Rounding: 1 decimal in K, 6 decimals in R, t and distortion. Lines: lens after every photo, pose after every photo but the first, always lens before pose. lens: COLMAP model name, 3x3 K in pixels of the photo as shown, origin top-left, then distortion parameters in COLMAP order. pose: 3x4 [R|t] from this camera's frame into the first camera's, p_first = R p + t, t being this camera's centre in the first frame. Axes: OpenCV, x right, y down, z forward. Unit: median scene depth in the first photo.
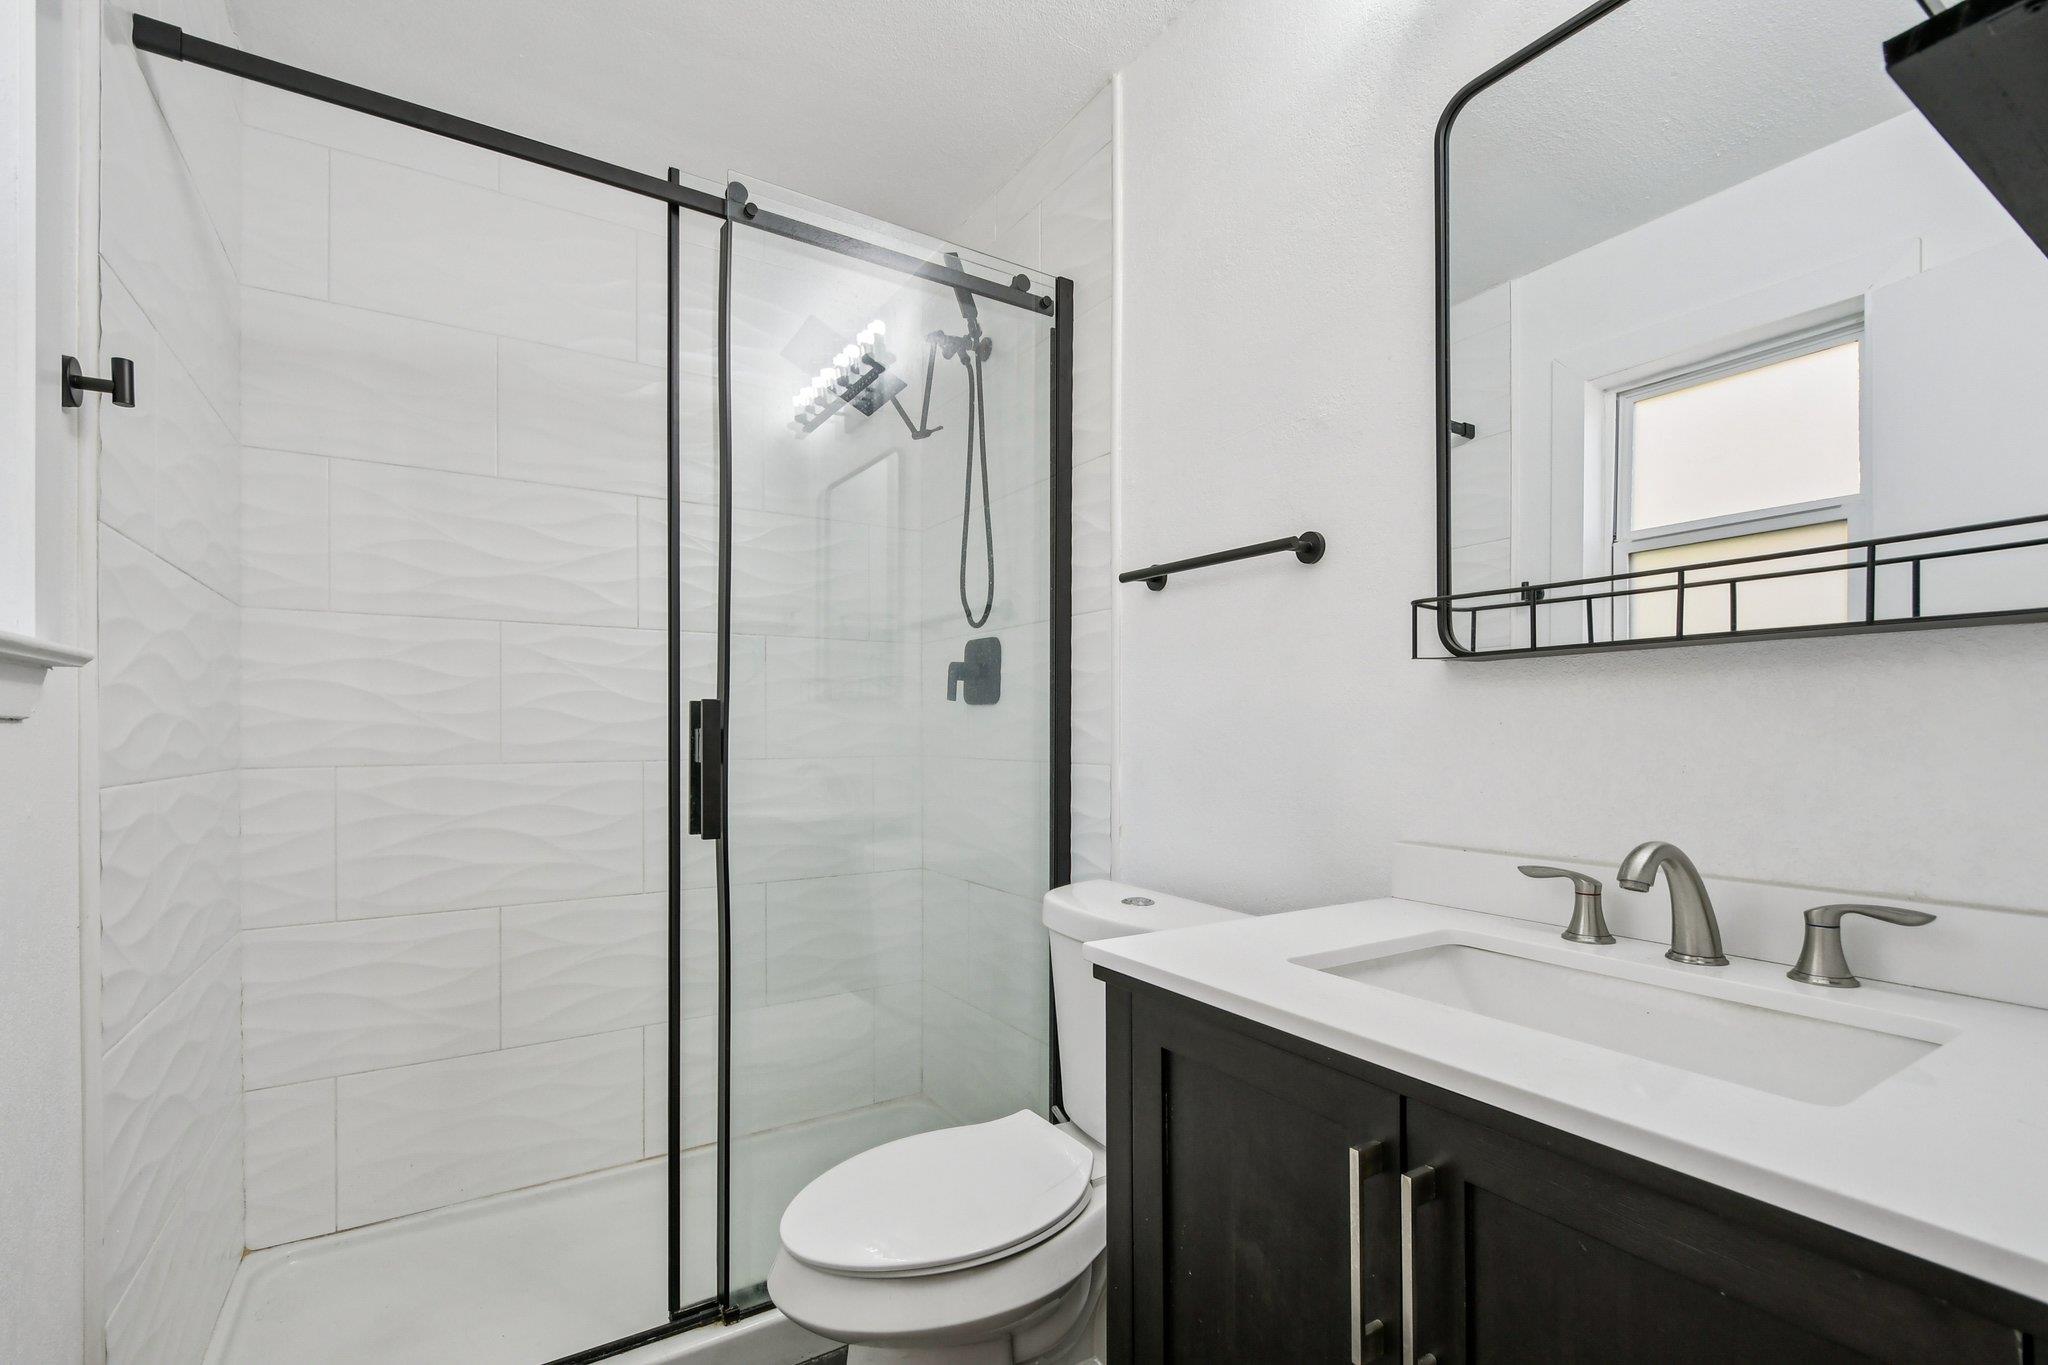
lens RADIAL K [[908.4, 0, 1018.6], [0, 908.4, 725.0], [0, 0, 1]] dist [-0.001892, -0.000389]
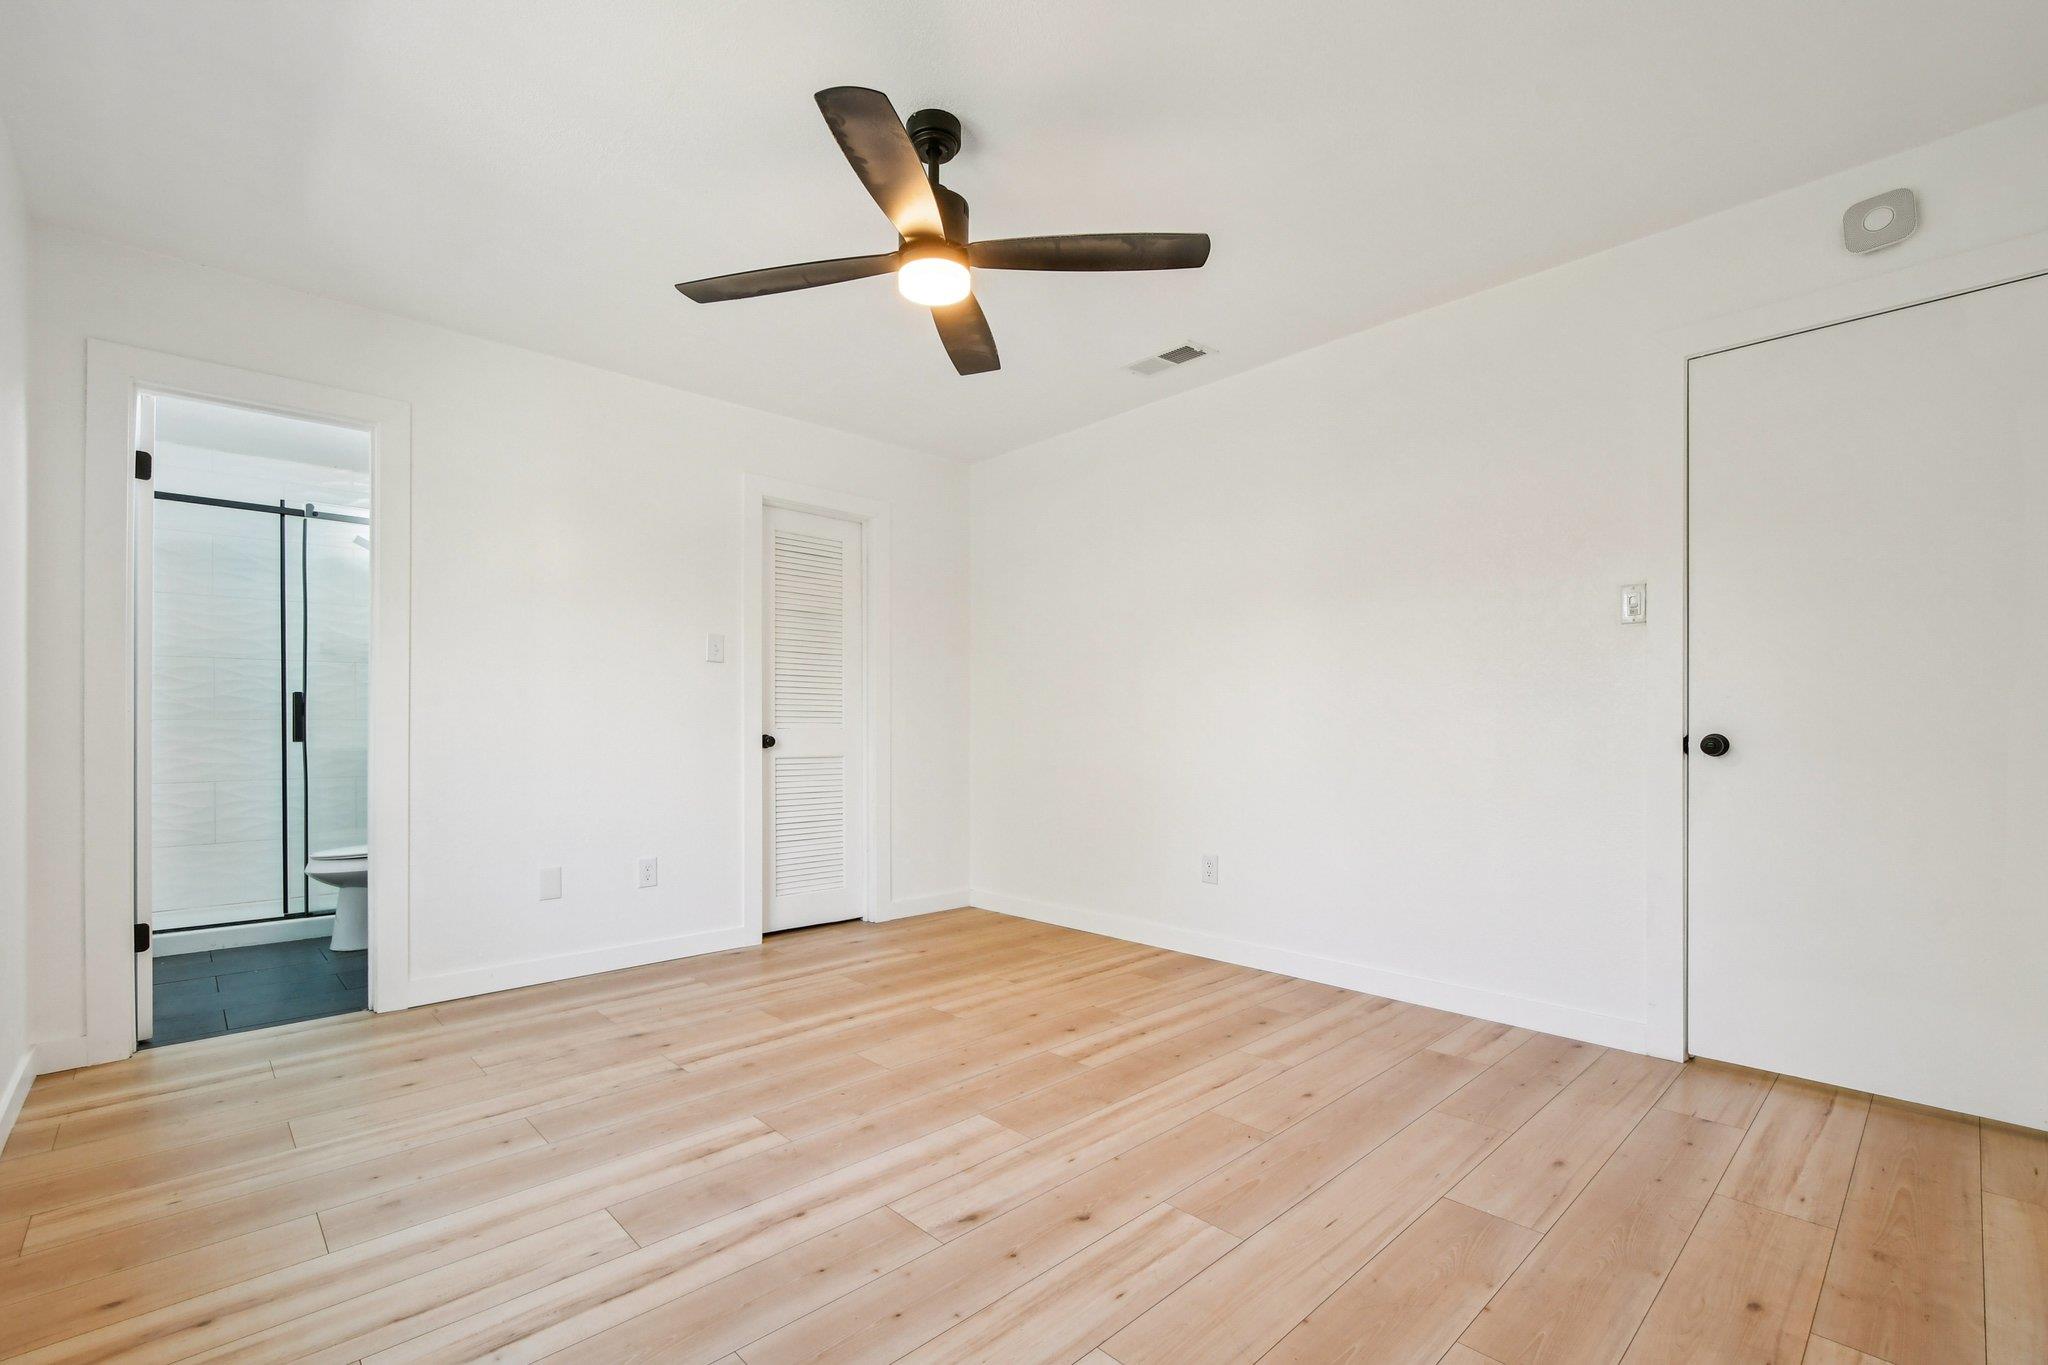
lens RADIAL K [[908.4, 0, 1018.6], [0, 908.4, 725.0], [0, 0, 1]] dist [-0.001892, -0.000389]
pose [[0.949552, -0.003043, 0.313594, 0.863156], [0.000478, 0.999966, 0.008255, 0.048373], [-0.313608, -0.007689, 0.949521, -2.283479]]
